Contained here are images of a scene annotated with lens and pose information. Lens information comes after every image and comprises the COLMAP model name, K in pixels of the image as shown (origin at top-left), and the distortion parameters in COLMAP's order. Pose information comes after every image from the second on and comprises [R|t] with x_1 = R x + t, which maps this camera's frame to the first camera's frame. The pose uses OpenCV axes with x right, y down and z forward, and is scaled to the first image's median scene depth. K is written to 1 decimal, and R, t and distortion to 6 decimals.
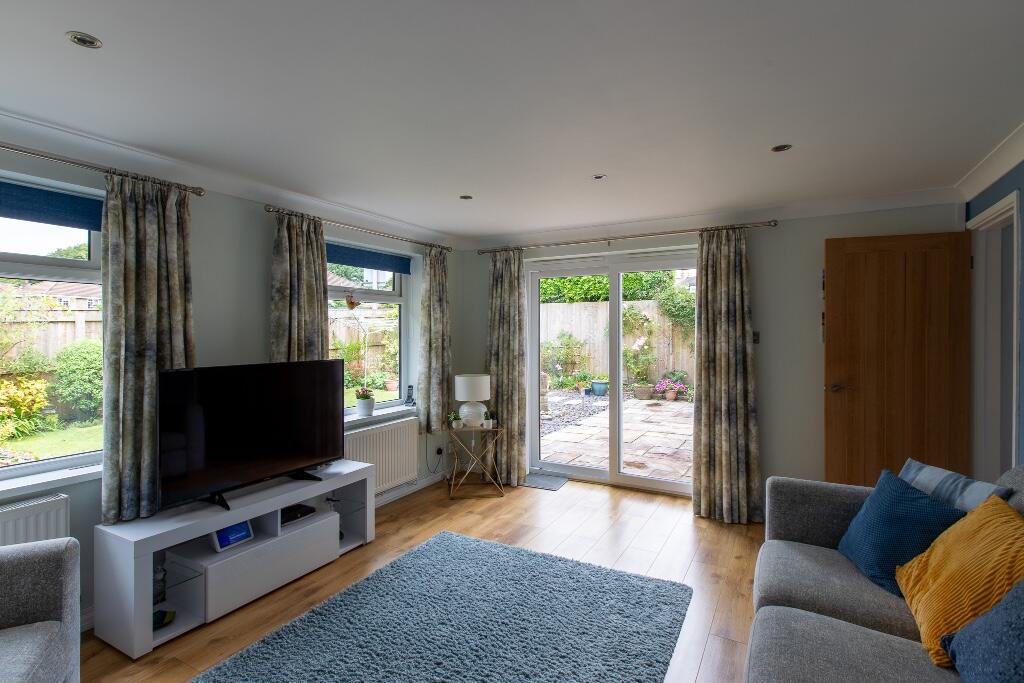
lens RADIAL K [[504.4, 0, 514.0], [0, 504.4, 333.5], [0, 0, 1]] dist [0.002987, 0.000085]
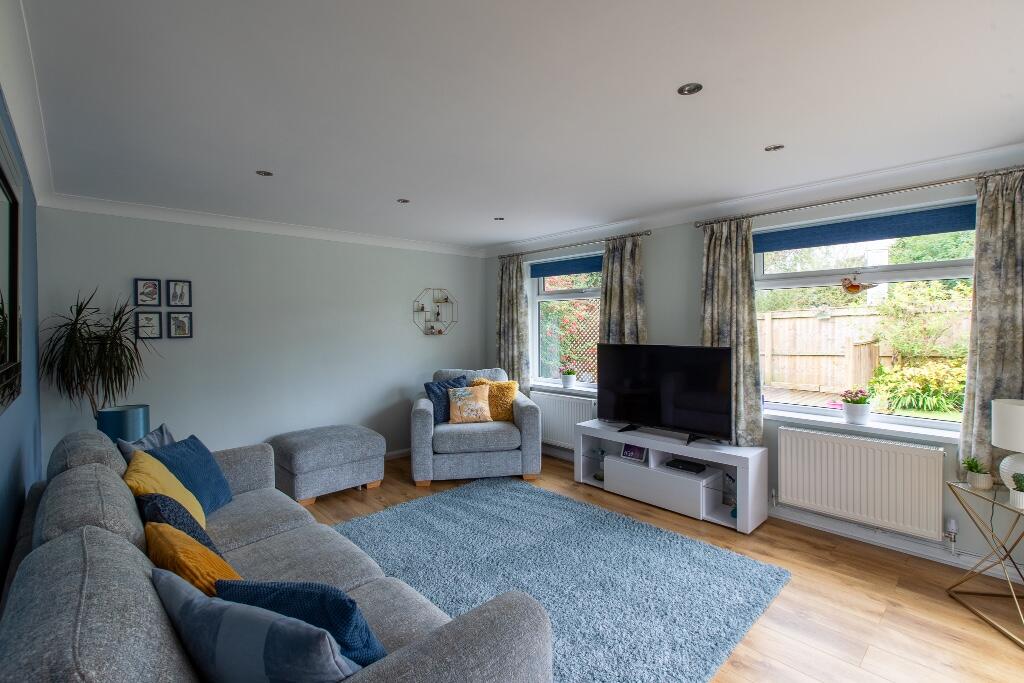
lens RADIAL K [[466.0, 0, 504.1], [0, 466.0, 330.4], [0, 0, 1]] dist [0.003923, -0.000438]
pose [[-0.316966, 0.017528, -0.948275, 0.698527], [0.004009, 0.999845, 0.017141, -0.003430], [0.948428, 0.001631, -0.316987, 0.809223]]
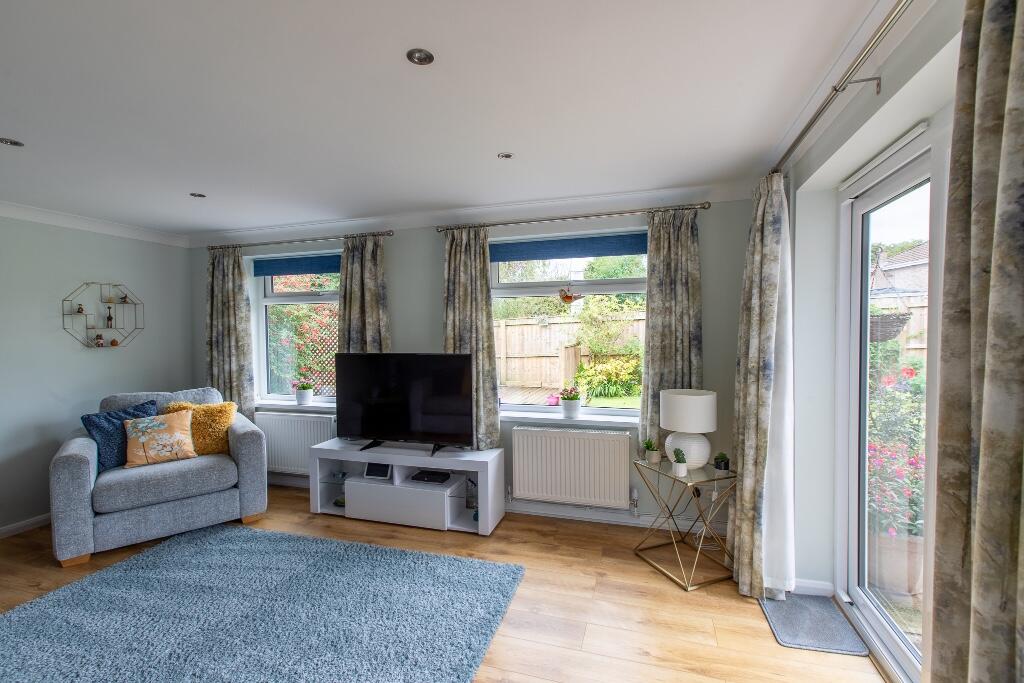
lens RADIAL K [[466.0, 0, 505.3], [0, 466.0, 341.7], [0, 0, 1]] dist [0.003923, -0.000438]
pose [[0.197347, 0.027824, -0.979939, 0.604020], [0.006142, 0.999542, 0.029617, -0.003573], [0.980314, -0.011864, 0.197086, 0.826362]]
